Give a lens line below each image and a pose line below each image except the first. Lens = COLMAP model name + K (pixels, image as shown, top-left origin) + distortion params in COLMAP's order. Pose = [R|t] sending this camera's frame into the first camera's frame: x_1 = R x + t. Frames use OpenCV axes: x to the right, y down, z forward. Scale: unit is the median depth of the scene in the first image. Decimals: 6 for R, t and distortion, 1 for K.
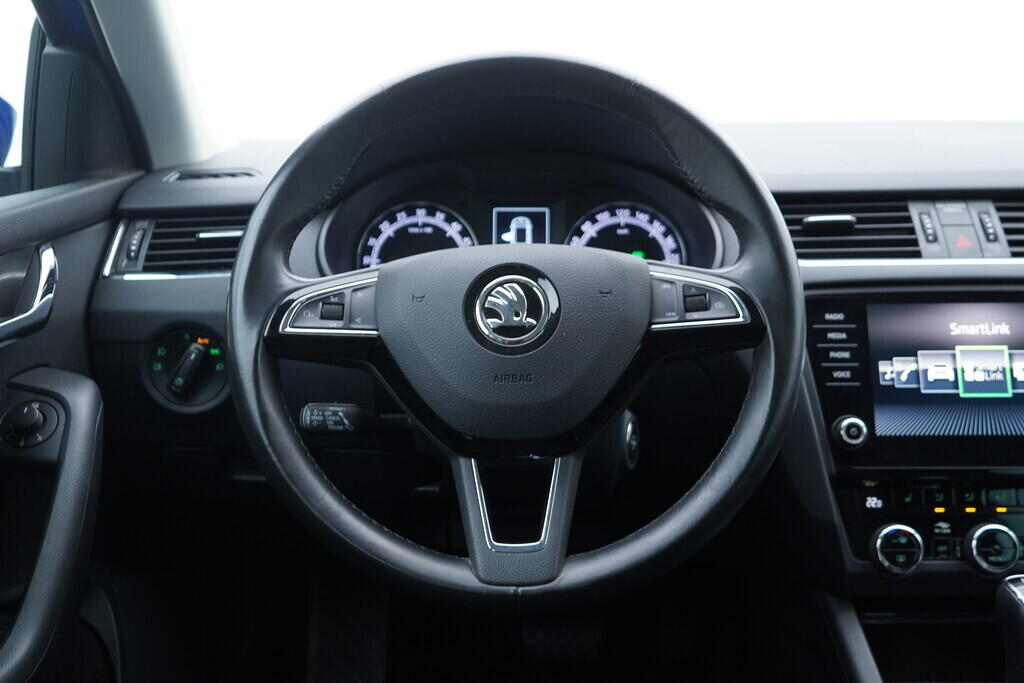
lens RADIAL K [[1055.7, 0, 517.4], [0, 1055.7, 345.3], [0, 0, 1]] dist [0.001217, 0.000000]
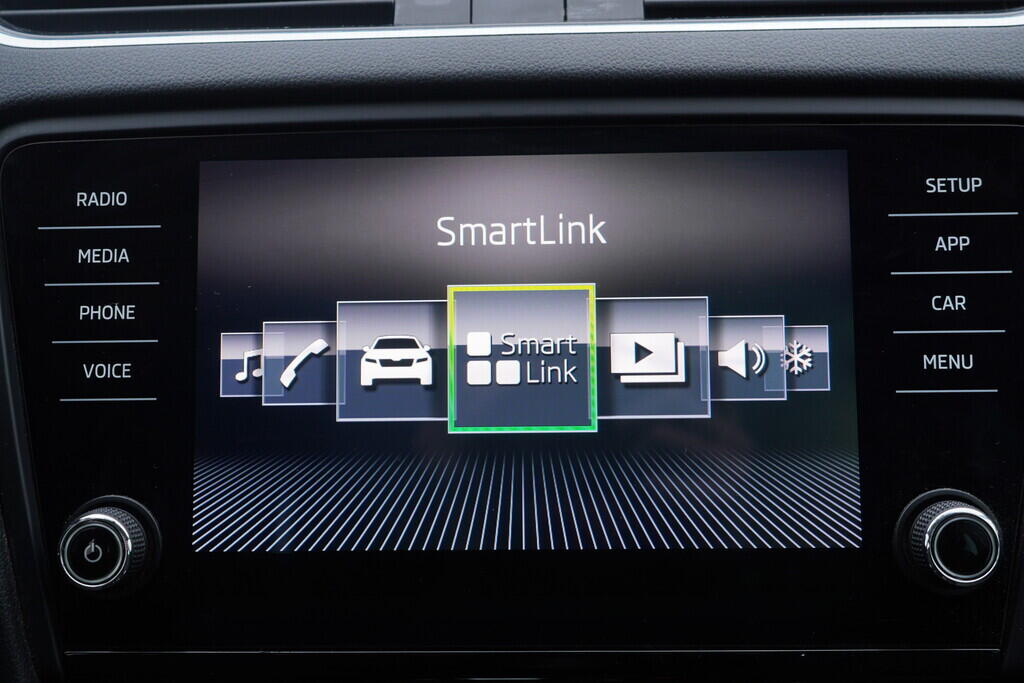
lens RADIAL K [[1055.7, 0, 514.4], [0, 1055.7, 339.6], [0, 0, 1]] dist [0.001217, 0.000000]
pose [[0.999843, -0.008877, -0.015320, 0.444402], [0.010572, 0.993383, 0.114357, -0.019858], [0.014204, -0.114502, 0.993322, 0.665931]]
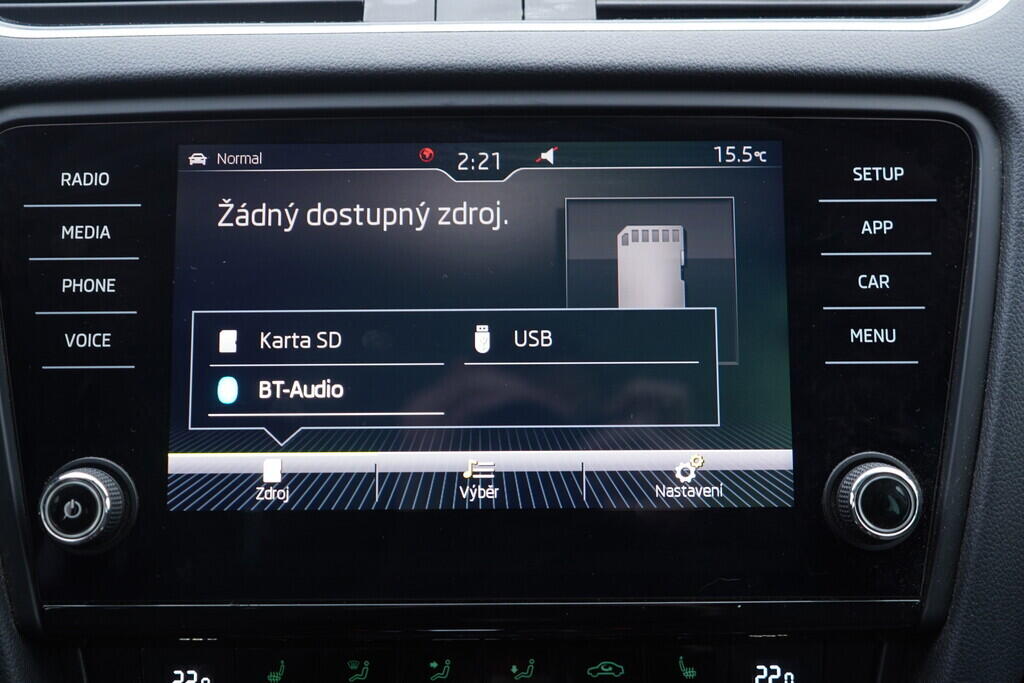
lens RADIAL K [[1055.7, 0, 513.4], [0, 1055.7, 337.7], [0, 0, 1]] dist [0.001217, 0.000000]
pose [[0.999890, -0.002746, 0.014605, 0.447700], [0.001409, 0.995869, 0.090794, -0.005672], [-0.014794, -0.090764, 0.995763, 0.640215]]
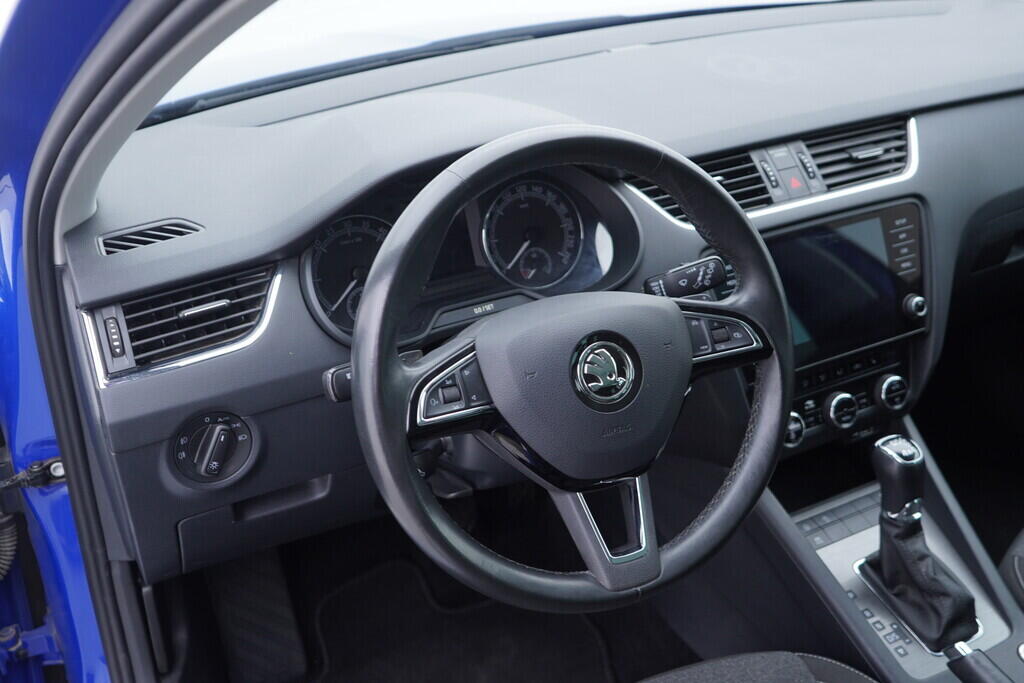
lens RADIAL K [[1055.7, 0, 520.7], [0, 1055.7, 325.8], [0, 0, 1]] dist [0.001217, 0.000000]
pose [[0.888170, -0.237252, 0.393530, -0.435205], [0.128572, 0.950504, 0.282863, -0.353150], [-0.441162, -0.200634, 0.874713, -0.004566]]
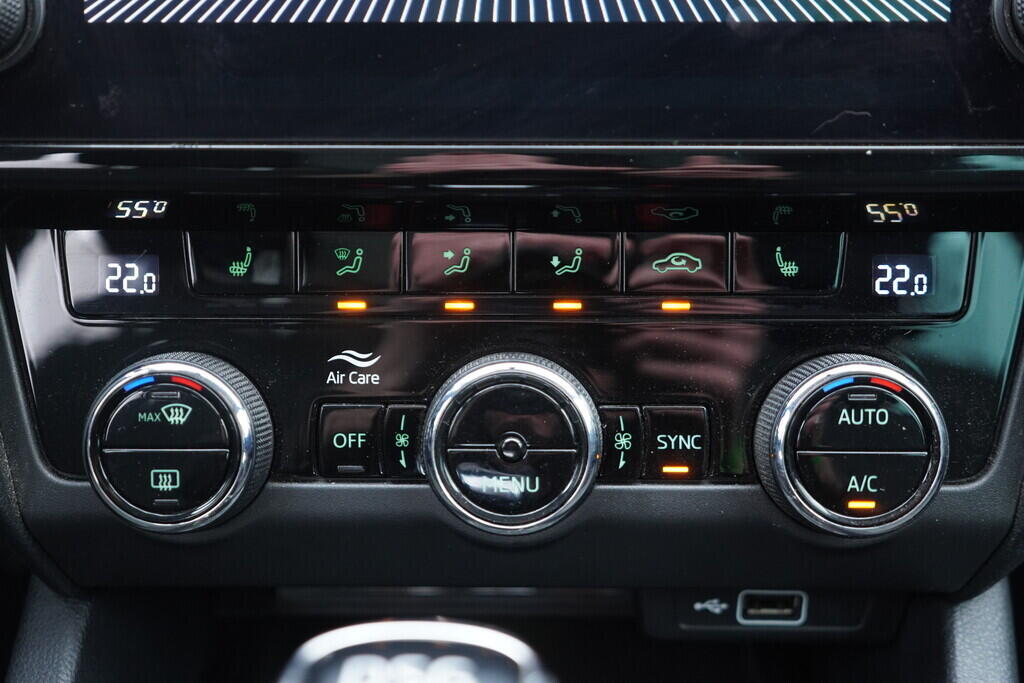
lens RADIAL K [[1055.7, 0, 511.5], [0, 1055.7, 341.5], [0, 0, 1]] dist [0.001217, 0.000000]
pose [[0.999958, 0.006259, -0.006625, 0.443506], [-0.004801, 0.979617, 0.200818, 0.108359], [0.007747, -0.200778, 0.979606, 0.720930]]
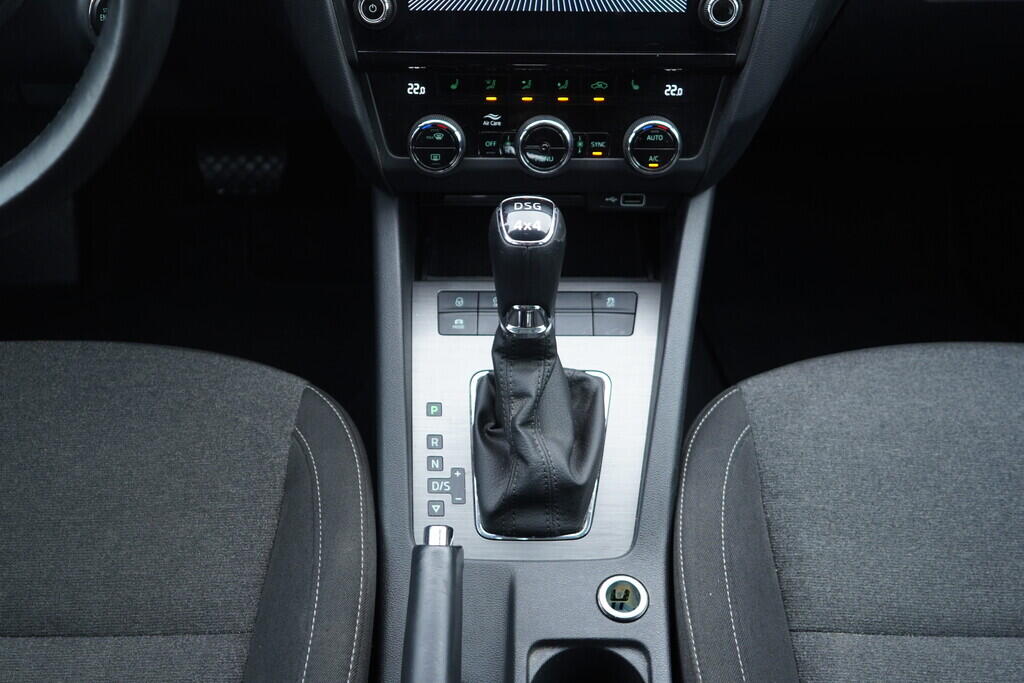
lens RADIAL K [[1055.7, 0, 519.6], [0, 1055.7, 336.8], [0, 0, 1]] dist [0.001217, 0.000000]
pose [[0.999870, 0.003737, 0.015713, 0.409130], [-0.011248, 0.859259, 0.511417, -0.113770], [-0.011590, -0.511527, 0.859189, 0.172193]]
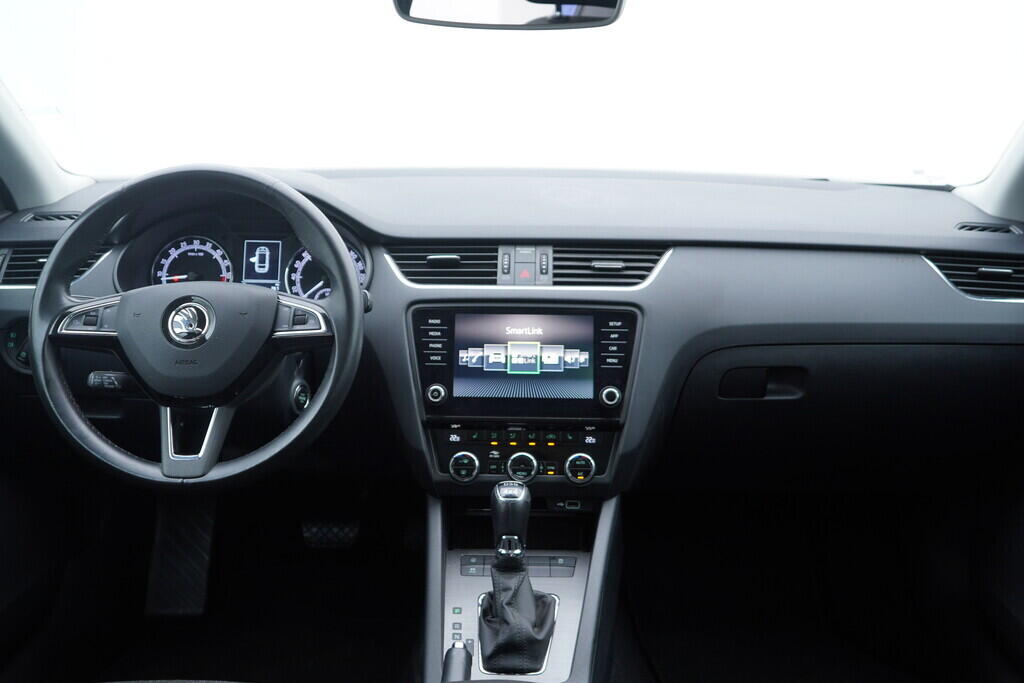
lens RADIAL K [[1055.7, 0, 519.2], [0, 1055.7, 340.4], [0, 0, 1]] dist [0.001217, 0.000000]
pose [[0.999837, 0.018074, -0.000289, 0.434790], [-0.018036, 0.998528, 0.051150, -0.083315], [0.001213, -0.051137, 0.998691, -0.597352]]
